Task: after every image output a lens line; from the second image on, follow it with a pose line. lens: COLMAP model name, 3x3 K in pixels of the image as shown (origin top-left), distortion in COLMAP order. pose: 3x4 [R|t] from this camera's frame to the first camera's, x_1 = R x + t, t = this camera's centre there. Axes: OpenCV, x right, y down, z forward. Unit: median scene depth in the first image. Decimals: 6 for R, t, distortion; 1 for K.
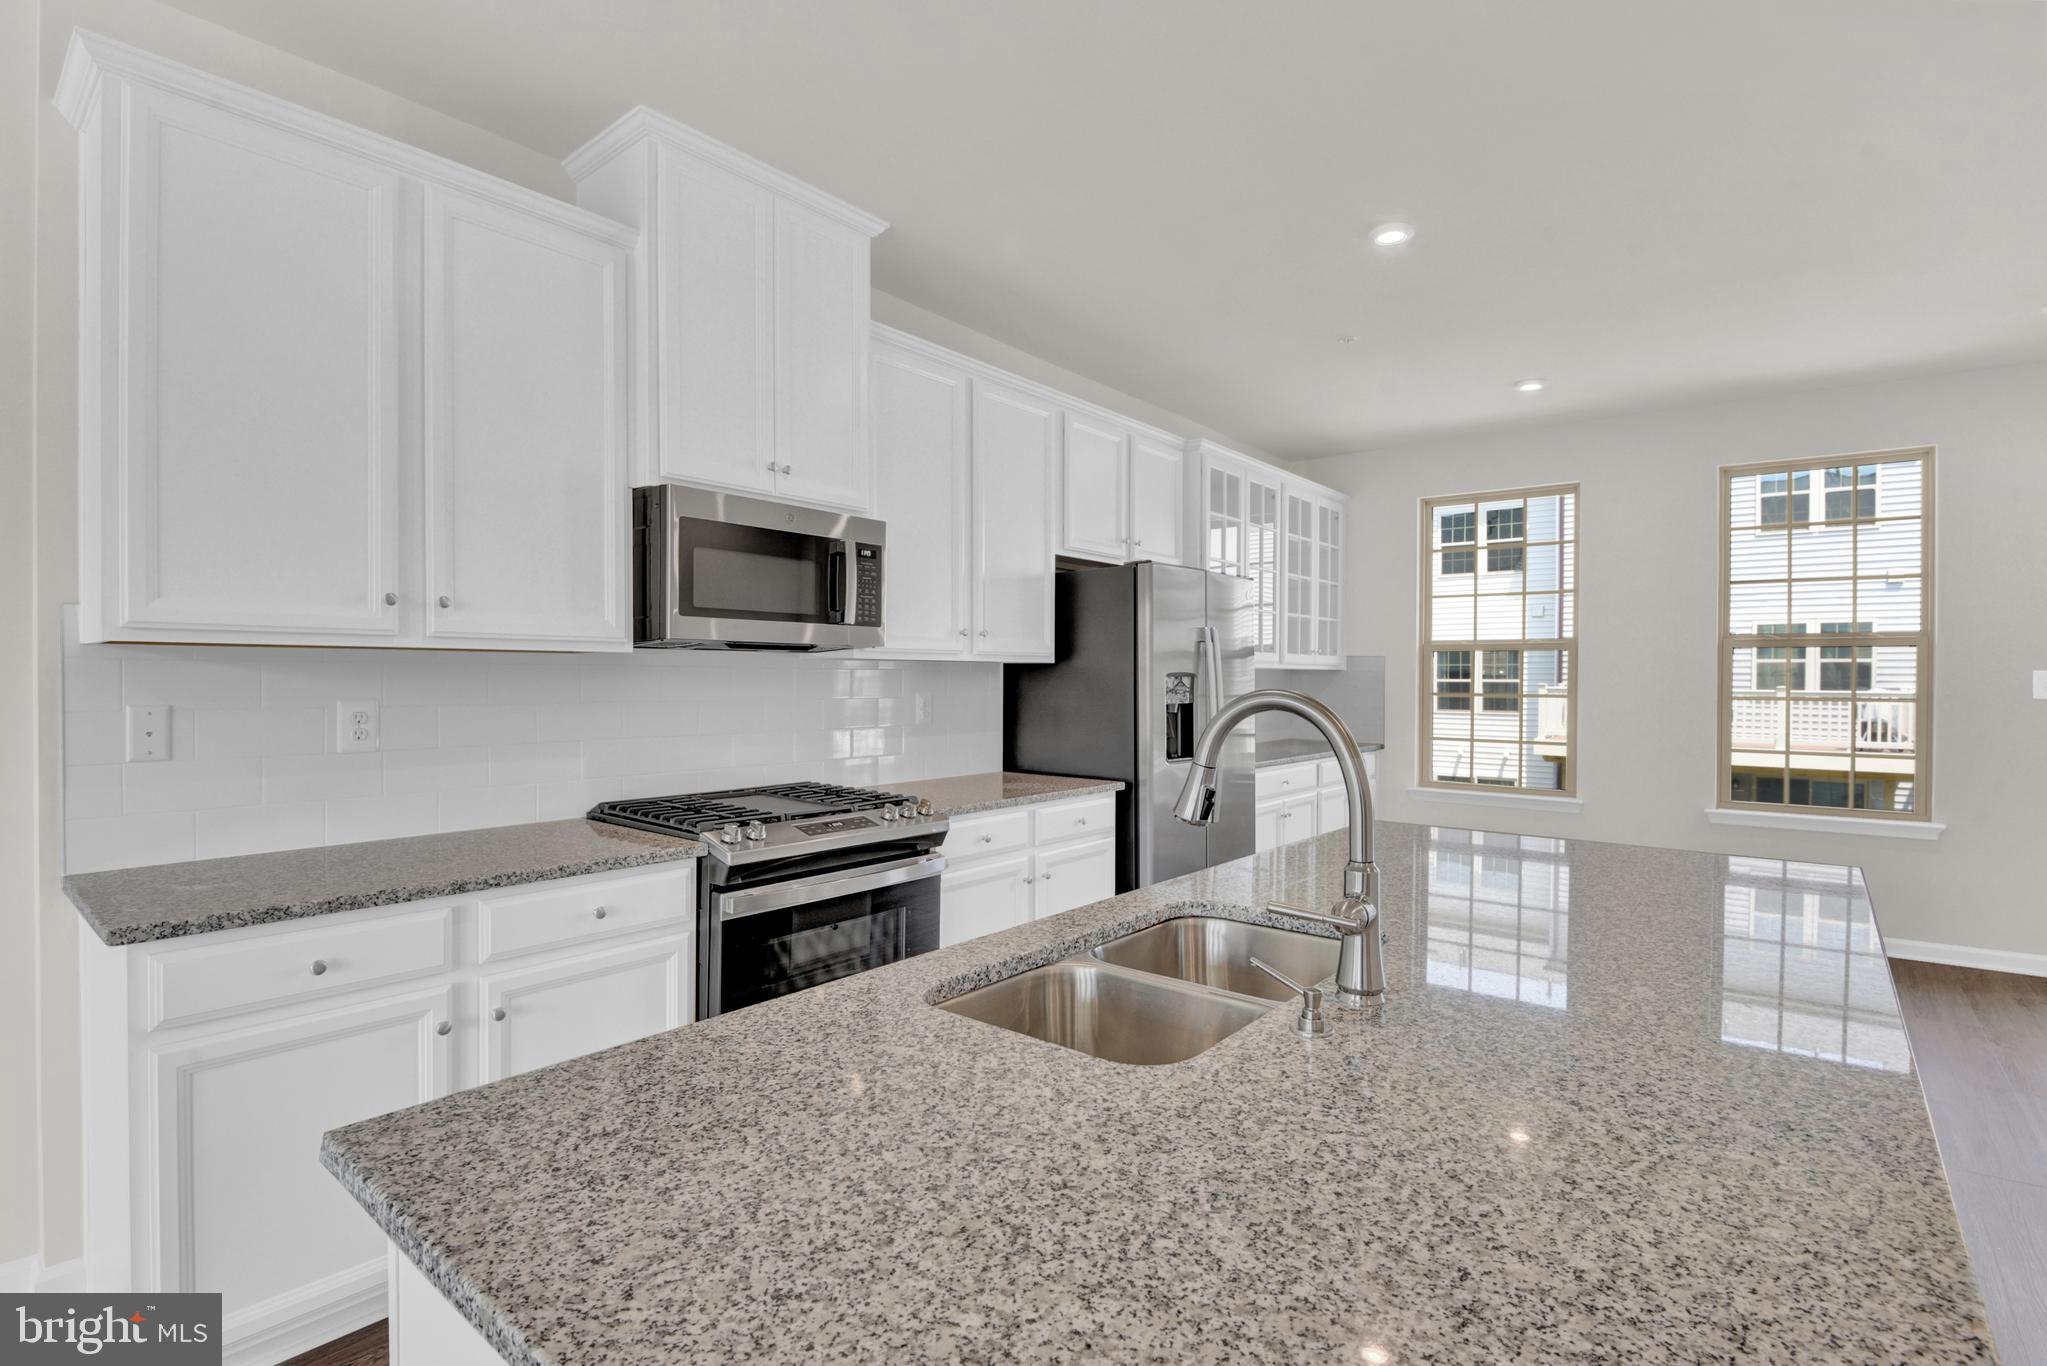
lens RADIAL K [[966.9, 0, 1023.5], [0, 966.9, 683.0], [0, 0, 1]] dist [-0.012895, -0.000053]
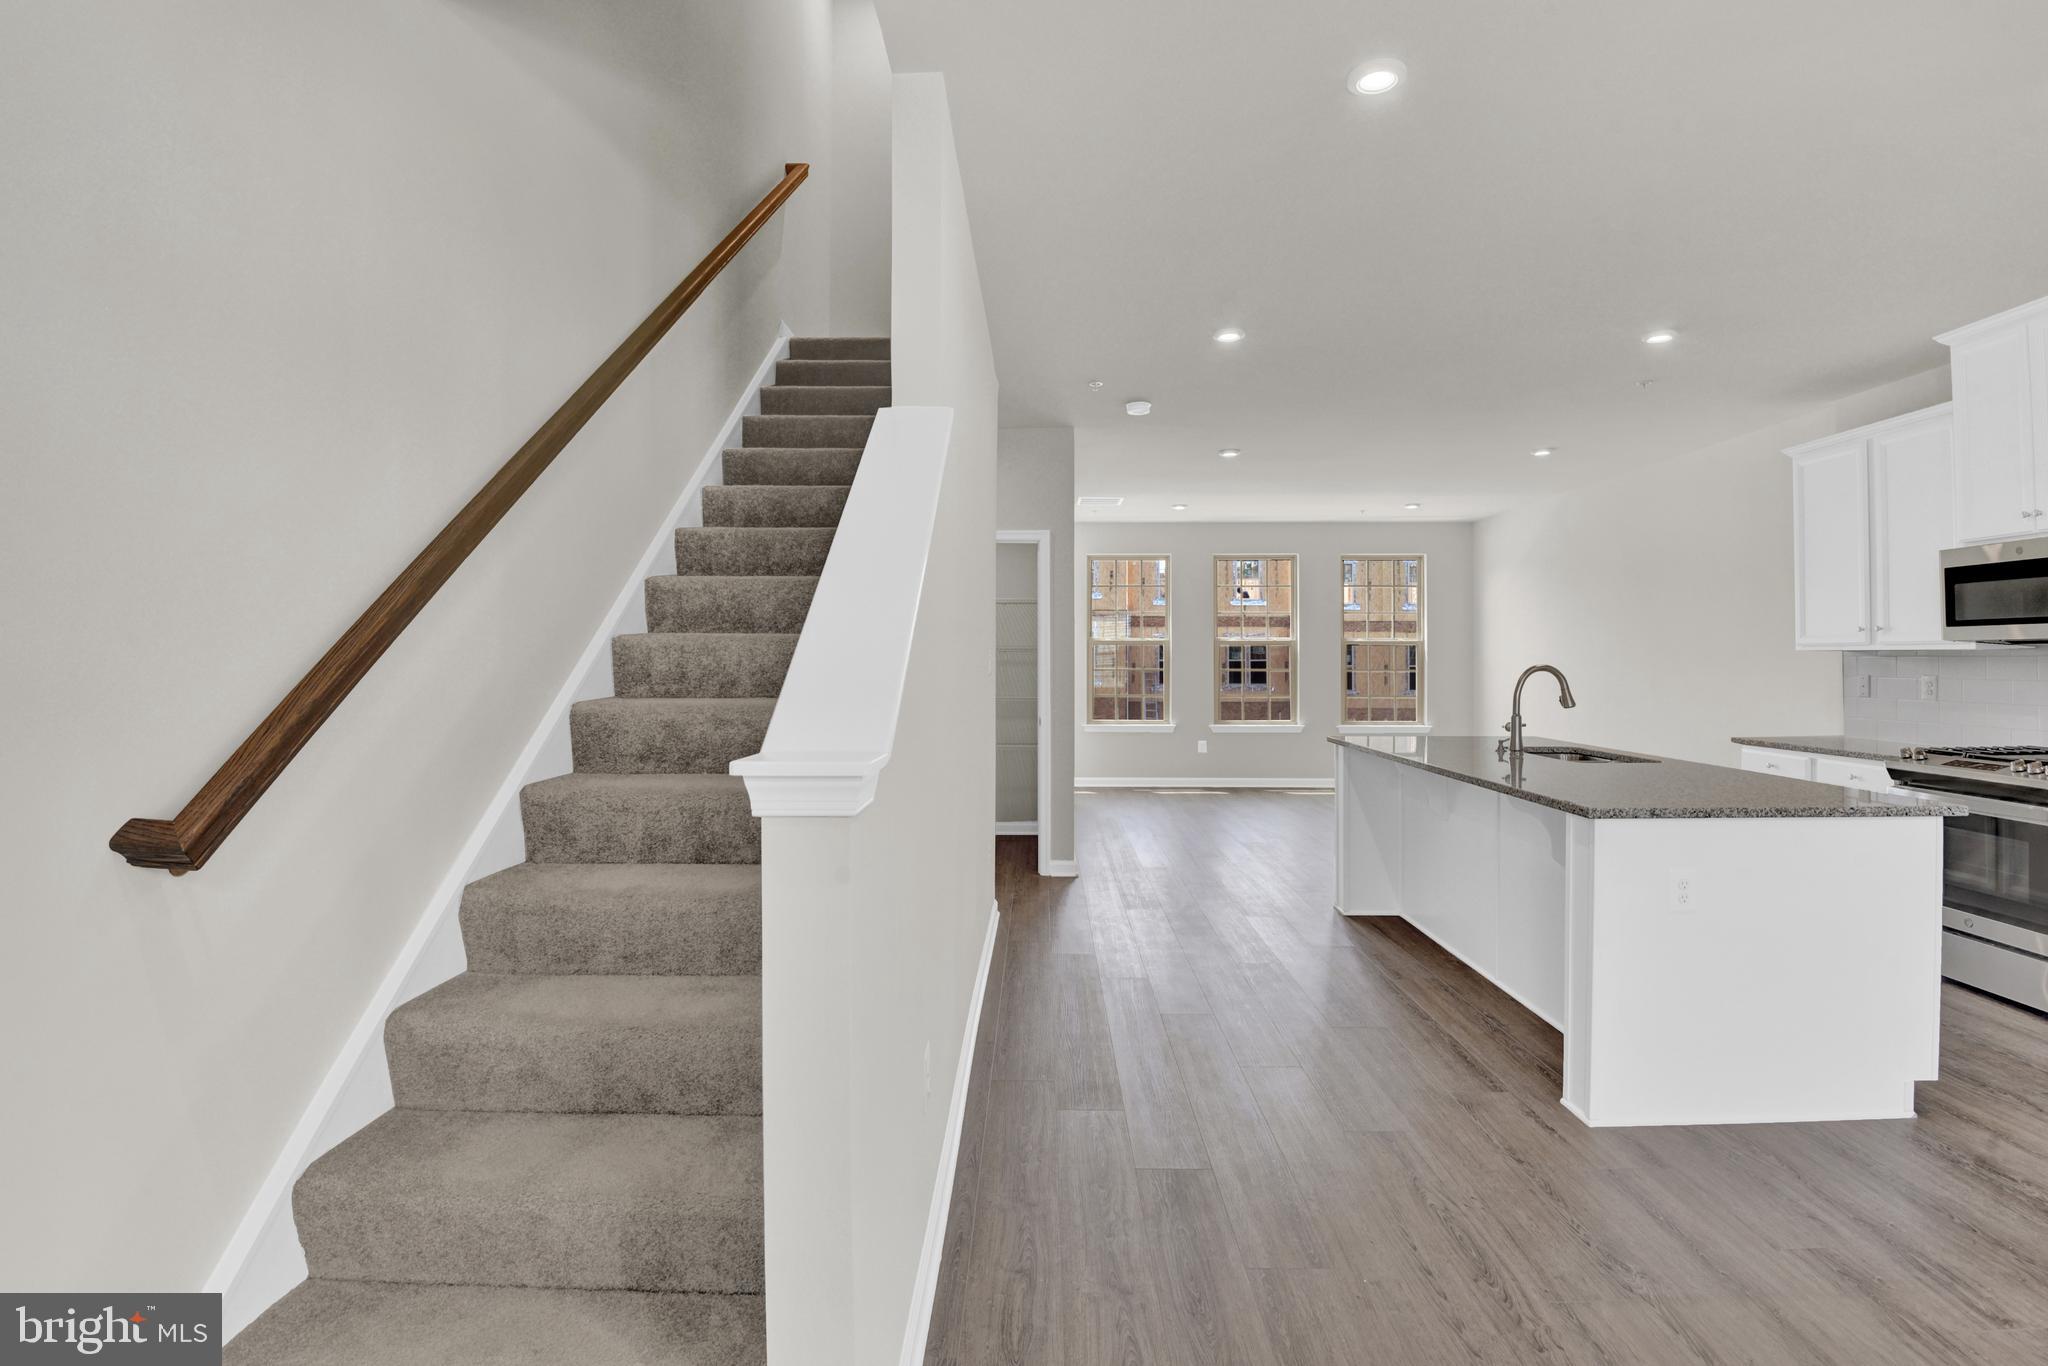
lens RADIAL K [[952.7, 0, 1024.0], [0, 952.7, 683.0], [0, 0, 1]] dist [-0.049162, -0.000666]
pose [[-0.786544, 0.010041, -0.617452, 1.692701], [-0.004243, 0.999756, 0.021663, 0.001254], [0.617519, 0.019659, -0.786310, 1.109193]]
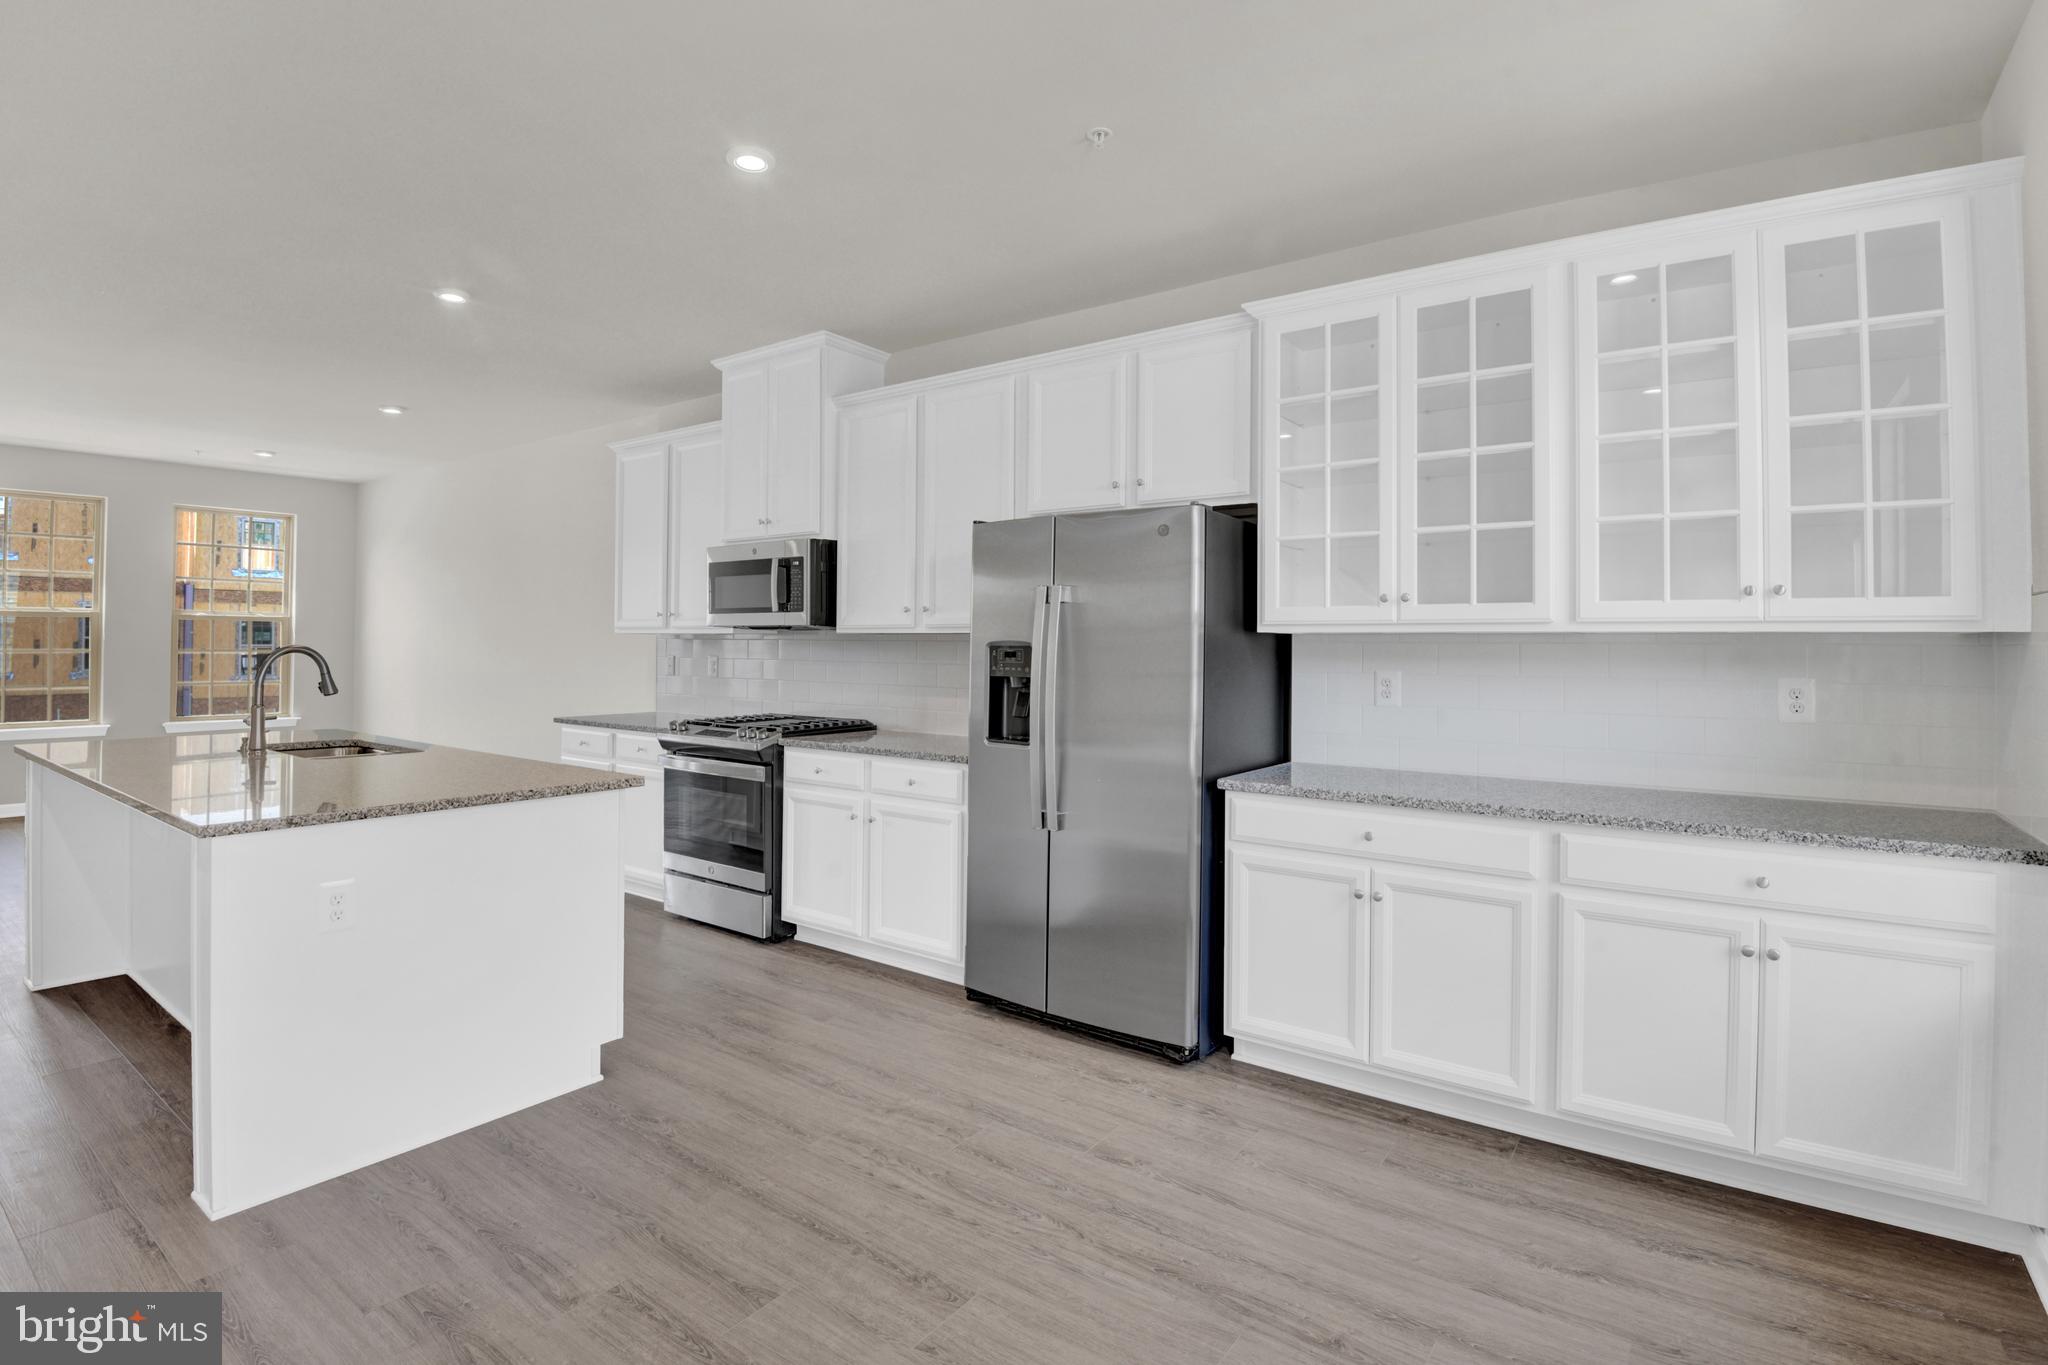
lens RADIAL K [[952.7, 0, 1024.0], [0, 952.7, 682.5], [0, 0, 1]] dist [-0.049162, -0.000666]
pose [[0.075248, 0.033877, -0.996589, 1.437688], [-0.012251, 0.999379, 0.033046, -0.001933], [0.997090, 0.009723, 0.075617, 1.327896]]
